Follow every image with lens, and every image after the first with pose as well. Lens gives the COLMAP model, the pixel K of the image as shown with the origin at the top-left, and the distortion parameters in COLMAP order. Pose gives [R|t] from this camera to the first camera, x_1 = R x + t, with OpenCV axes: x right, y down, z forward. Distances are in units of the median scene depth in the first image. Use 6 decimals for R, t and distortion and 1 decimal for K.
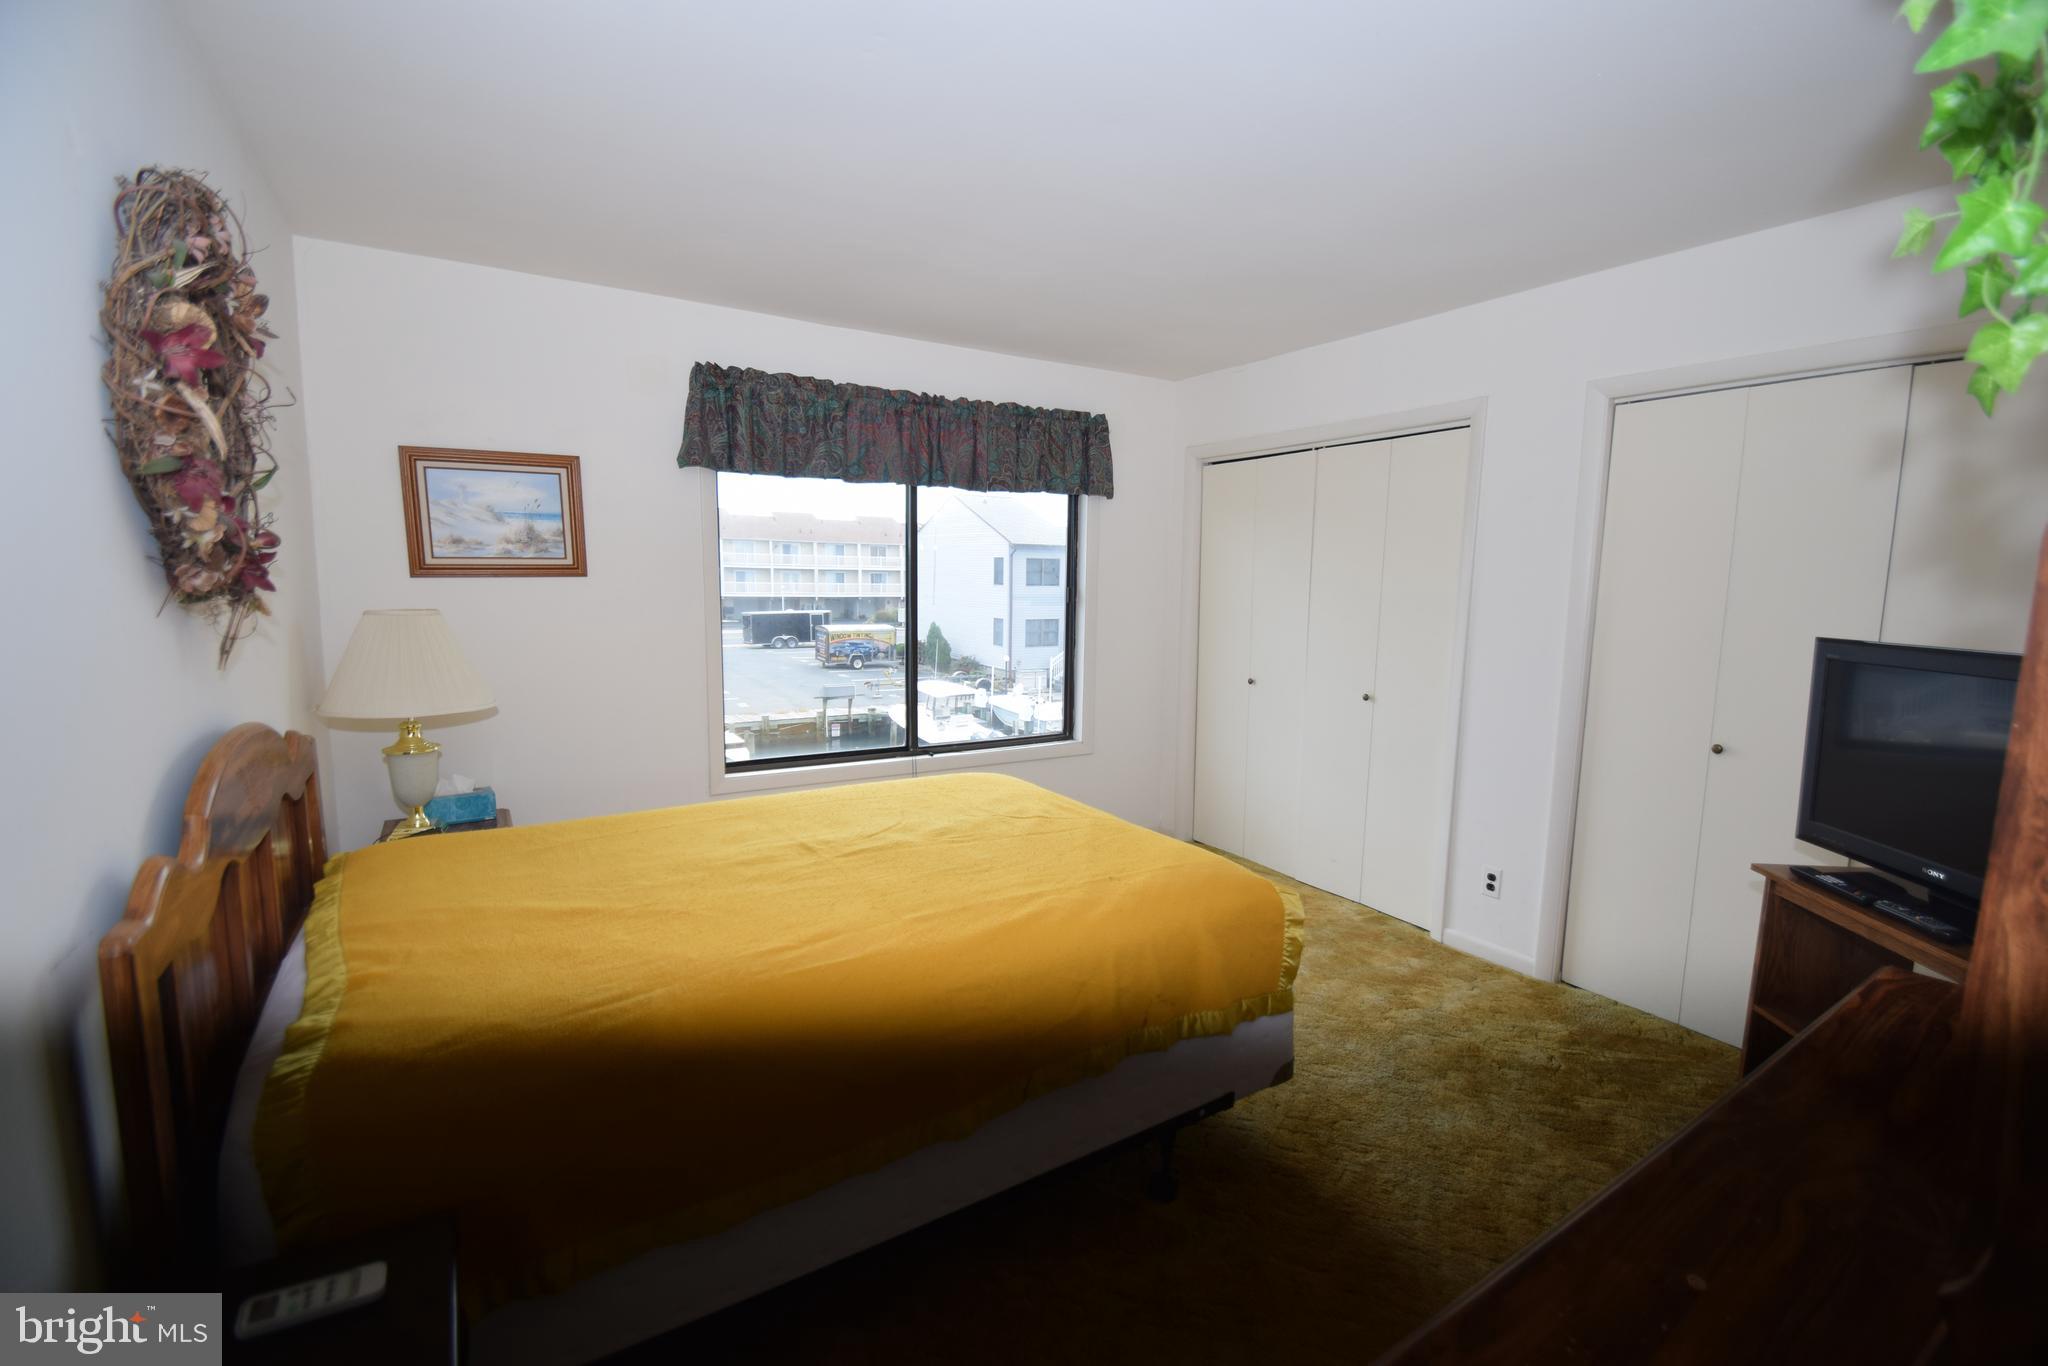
lens RADIAL K [[901.5, 0, 1036.7], [0, 901.5, 681.2], [0, 0, 1]] dist [0.005474, -0.011853]
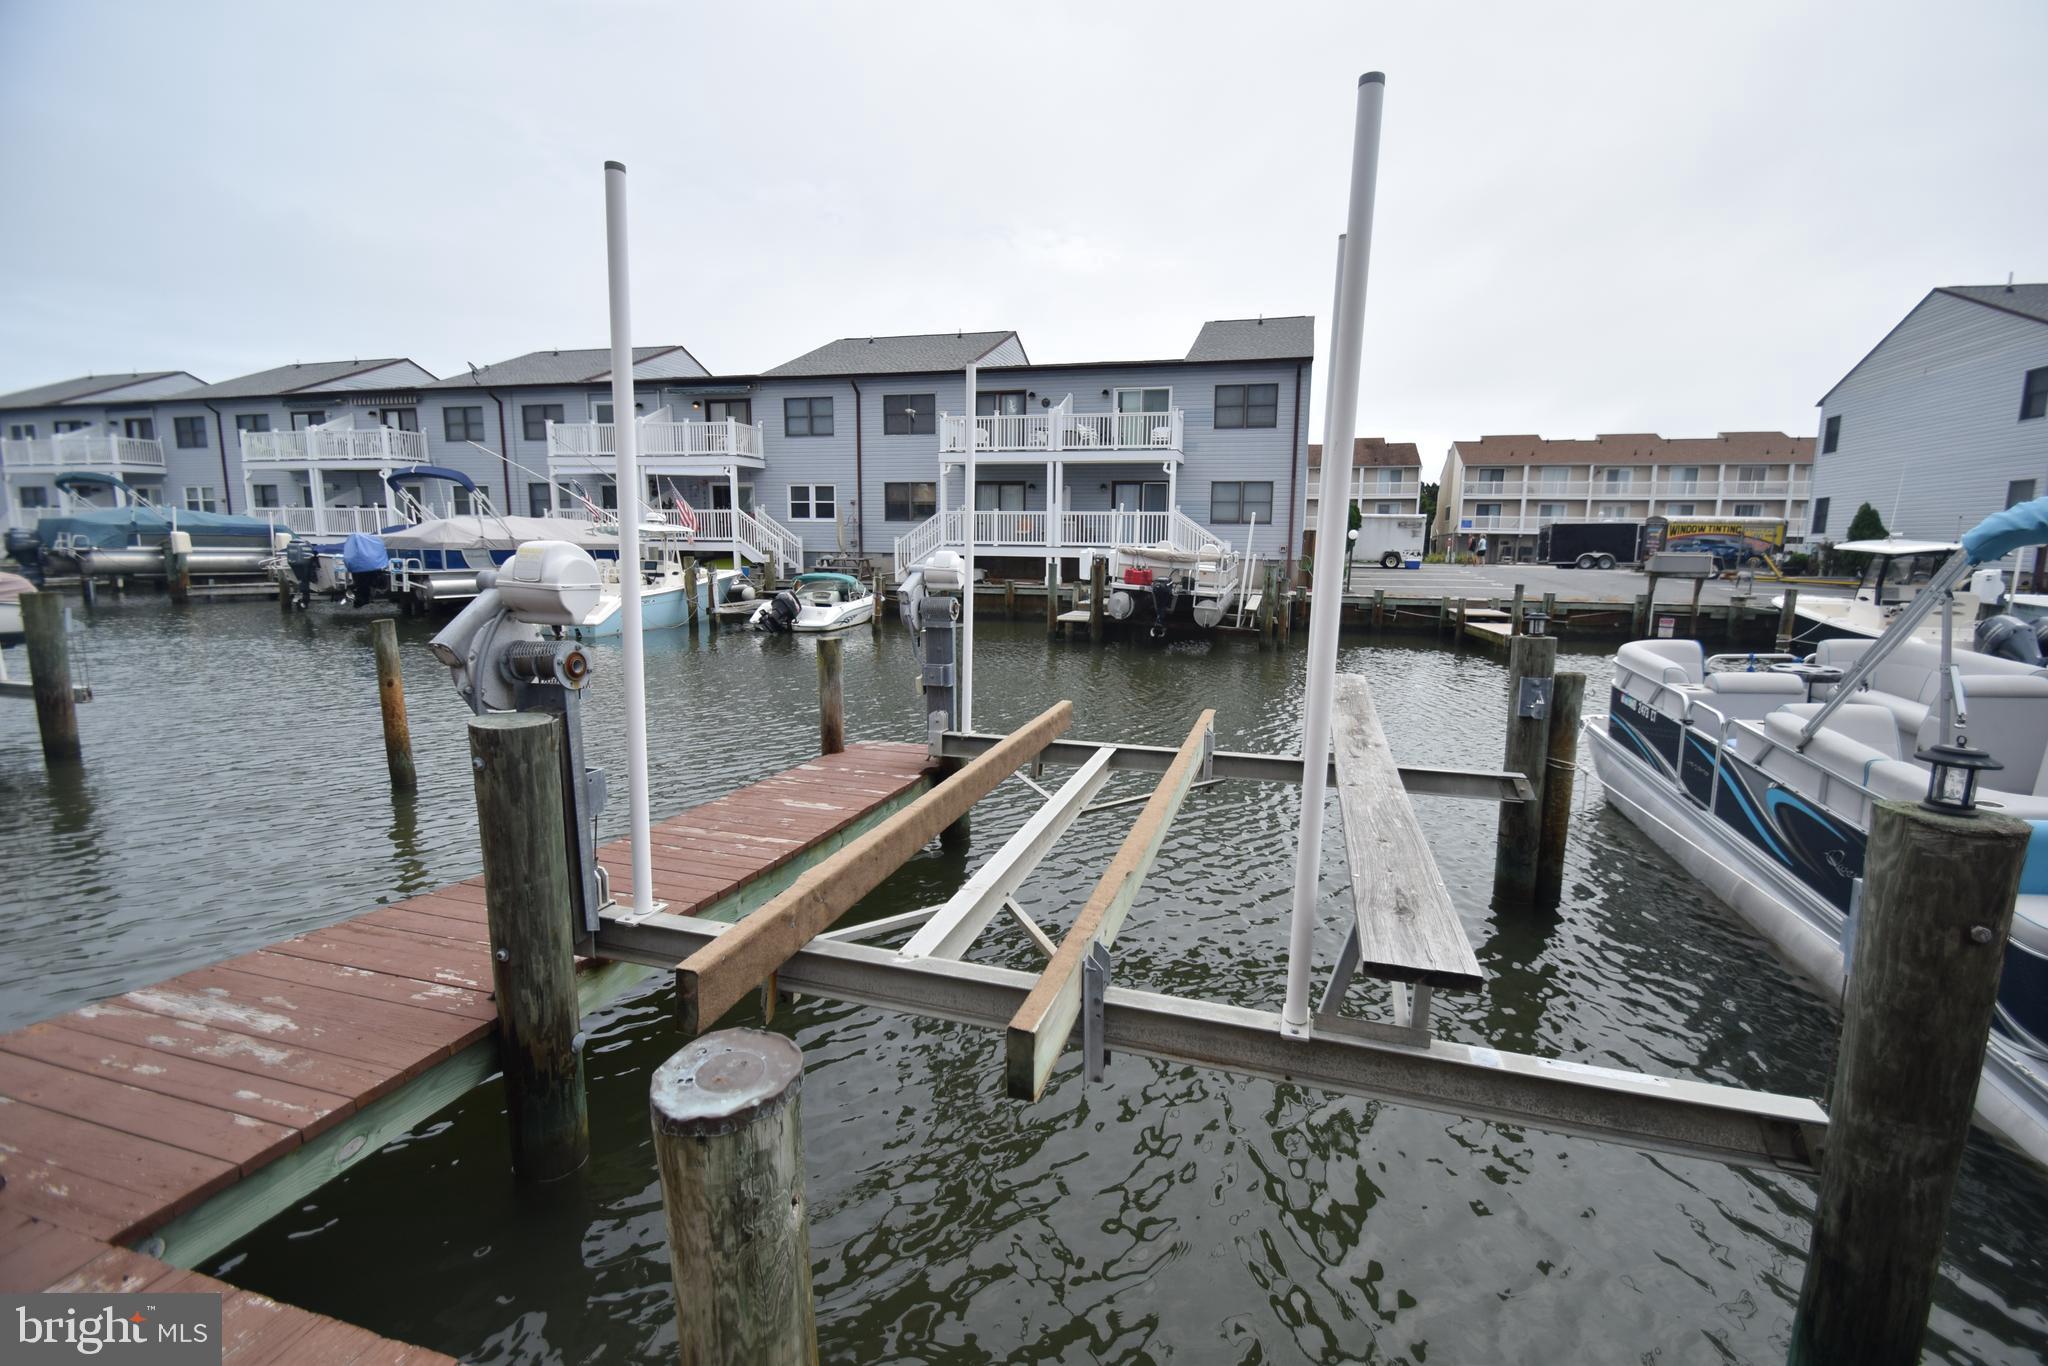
lens RADIAL K [[901.5, 0, 1057.6], [0, 901.5, 699.5], [0, 0, 1]] dist [0.005474, -0.011853]
pose [[0.689025, 0.109980, -0.716345, -0.713799], [-0.090288, 0.993745, 0.065724, 1.273680], [0.719092, 0.019392, 0.694644, 3.061658]]
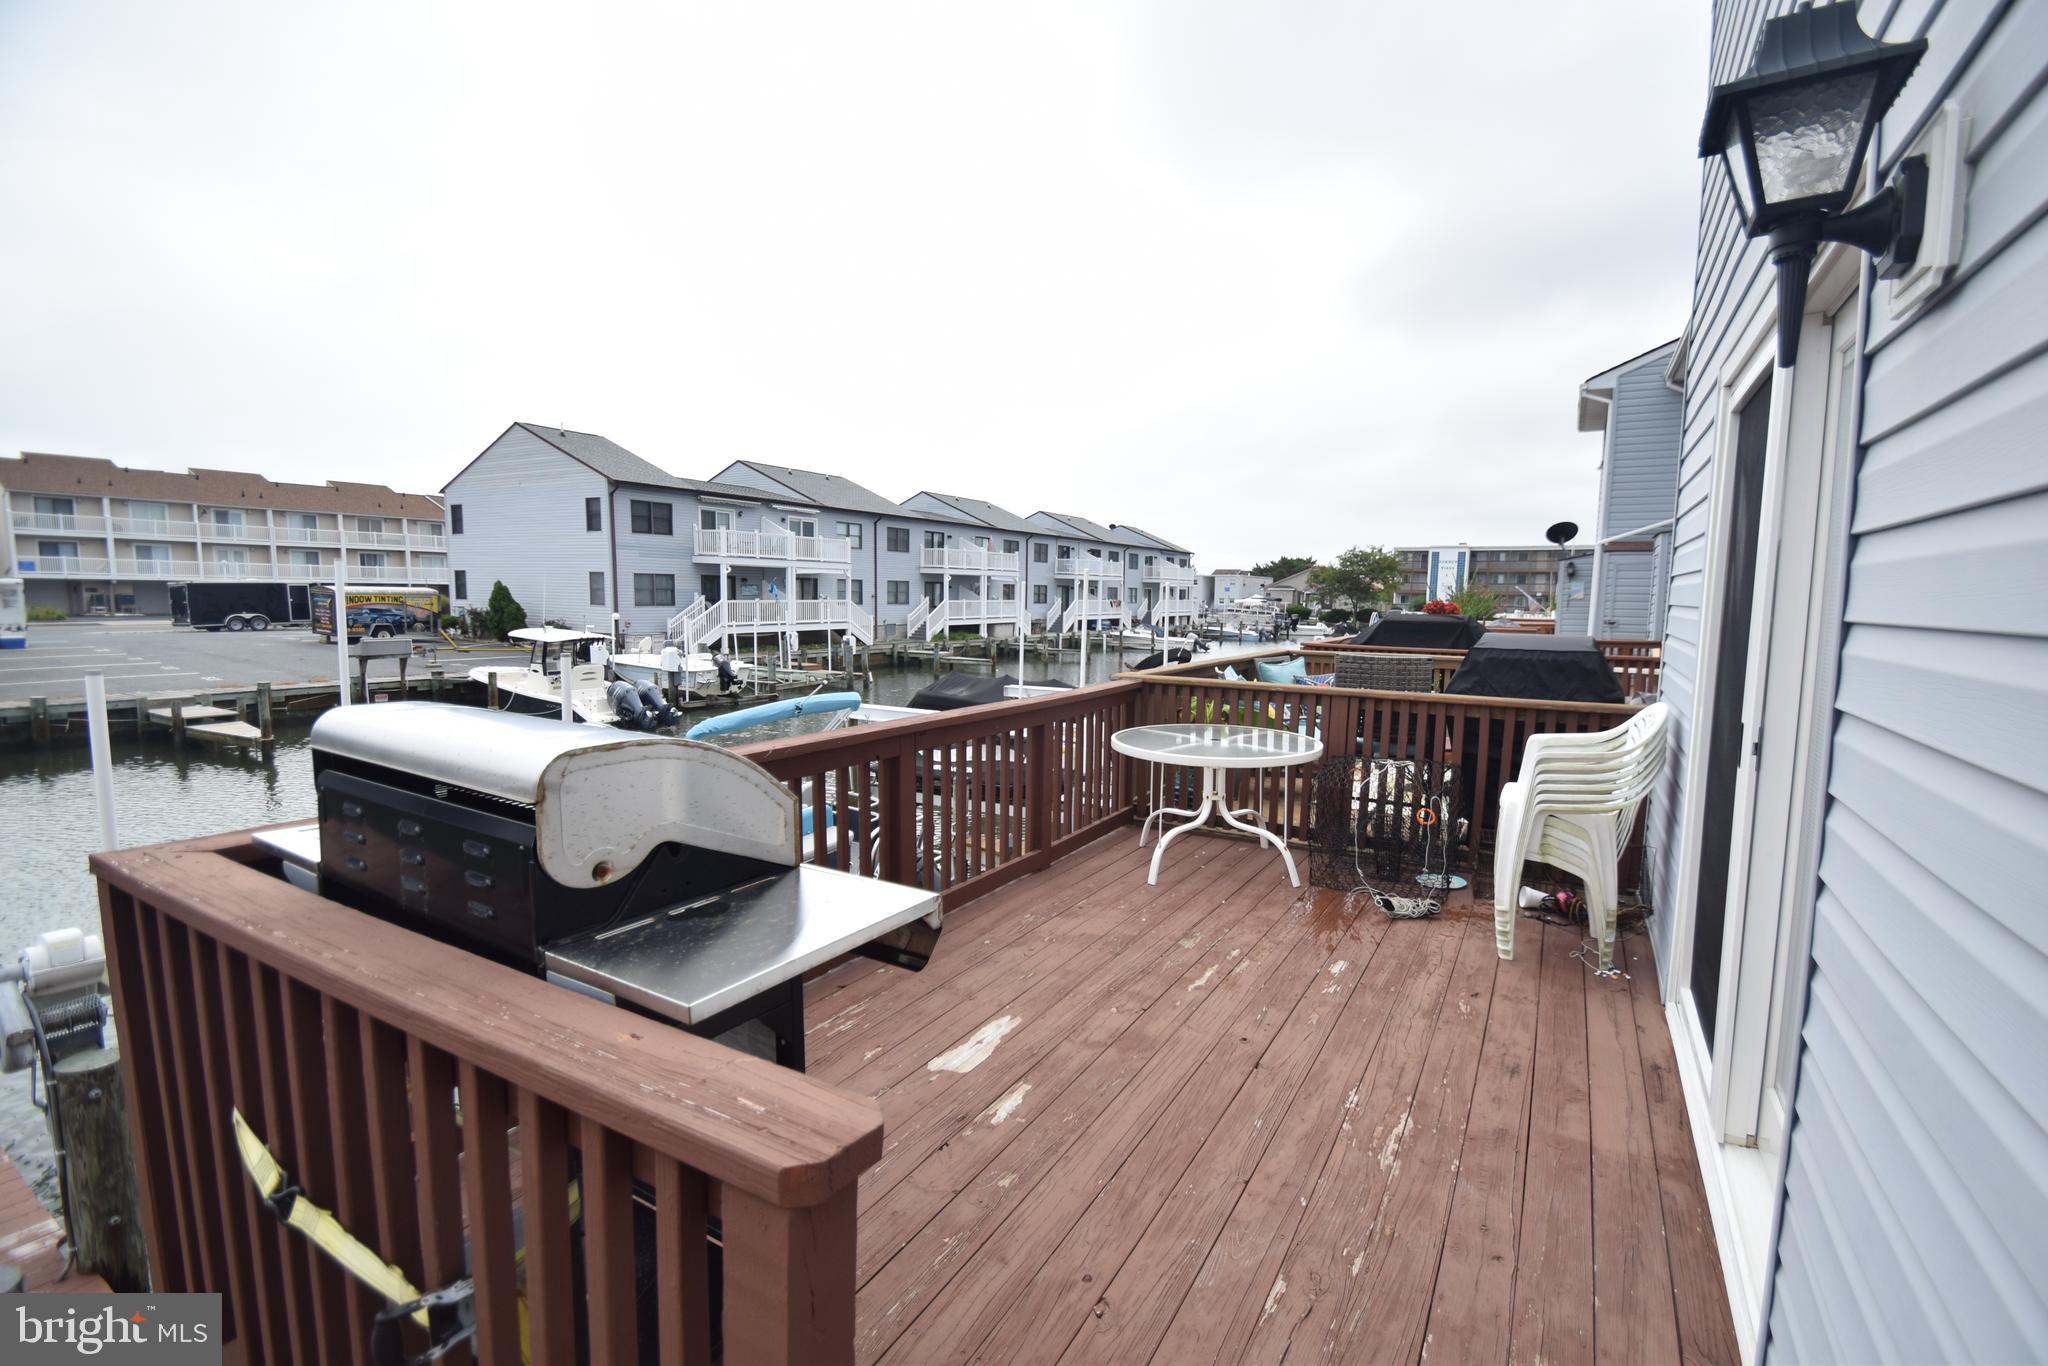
lens RADIAL K [[901.5, 0, 1047.3], [0, 901.5, 698.4], [0, 0, 1]] dist [0.005474, -0.011853]
pose [[0.880429, -0.056919, 0.470750, -1.150487], [0.056909, 0.998277, 0.014269, 0.885237], [-0.470751, 0.014227, 0.882151, 1.276908]]
